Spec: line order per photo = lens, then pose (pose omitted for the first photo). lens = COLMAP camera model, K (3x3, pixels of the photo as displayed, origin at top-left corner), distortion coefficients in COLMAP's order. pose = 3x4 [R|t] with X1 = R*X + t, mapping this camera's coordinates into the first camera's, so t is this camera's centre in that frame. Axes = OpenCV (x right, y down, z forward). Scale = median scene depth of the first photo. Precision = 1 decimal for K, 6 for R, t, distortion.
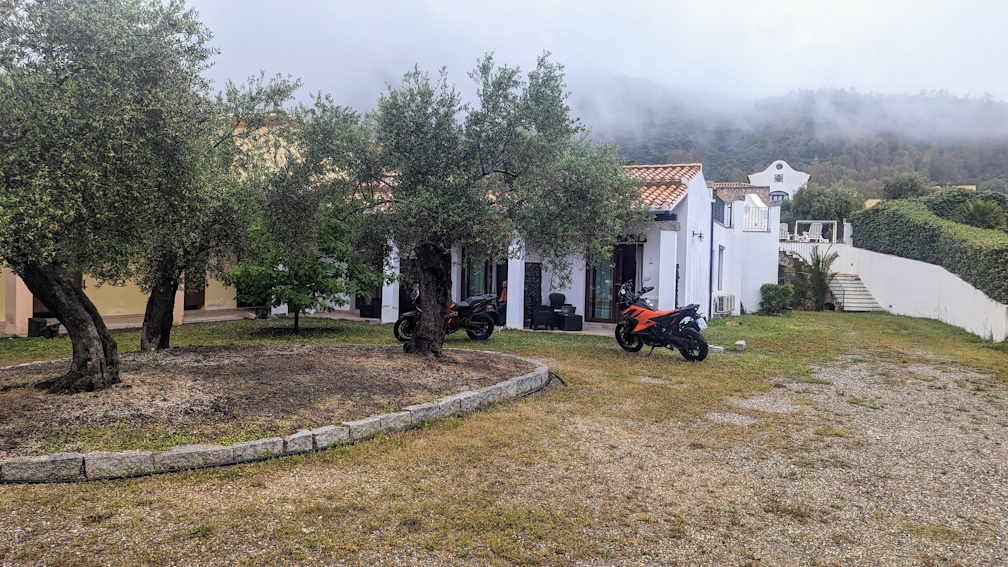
lens RADIAL K [[711.3, 0, 504.0], [0, 711.3, 283.5], [0, 0, 1]] dist [0.107240, -0.148479]
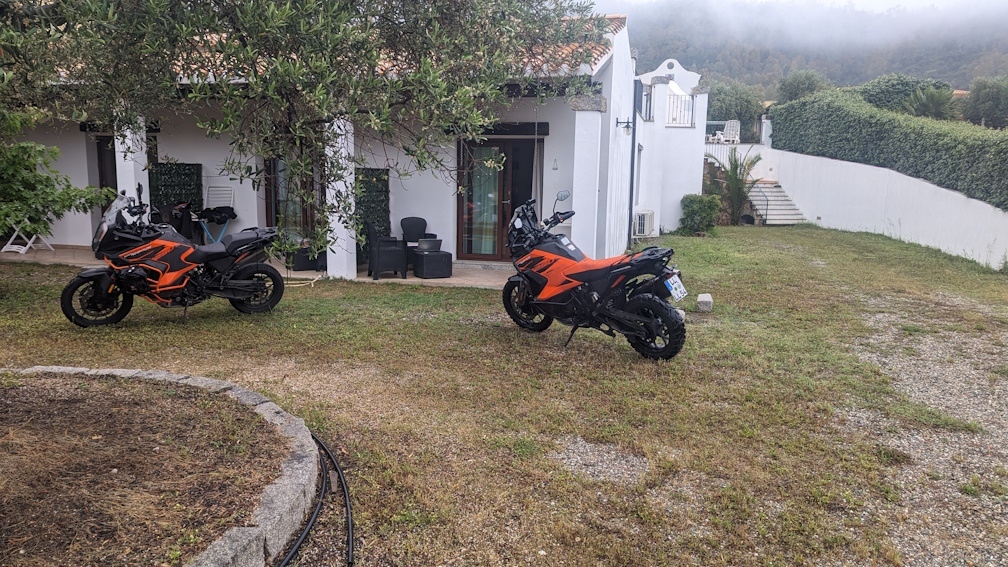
lens RADIAL K [[711.3, 0, 504.0], [0, 711.3, 283.5], [0, 0, 1]] dist [0.107240, -0.148479]
pose [[0.987261, -0.033879, 0.155458, 0.051099], [0.014282, 0.991992, 0.125489, -0.006286], [-0.158464, -0.121671, 0.979839, 0.330616]]
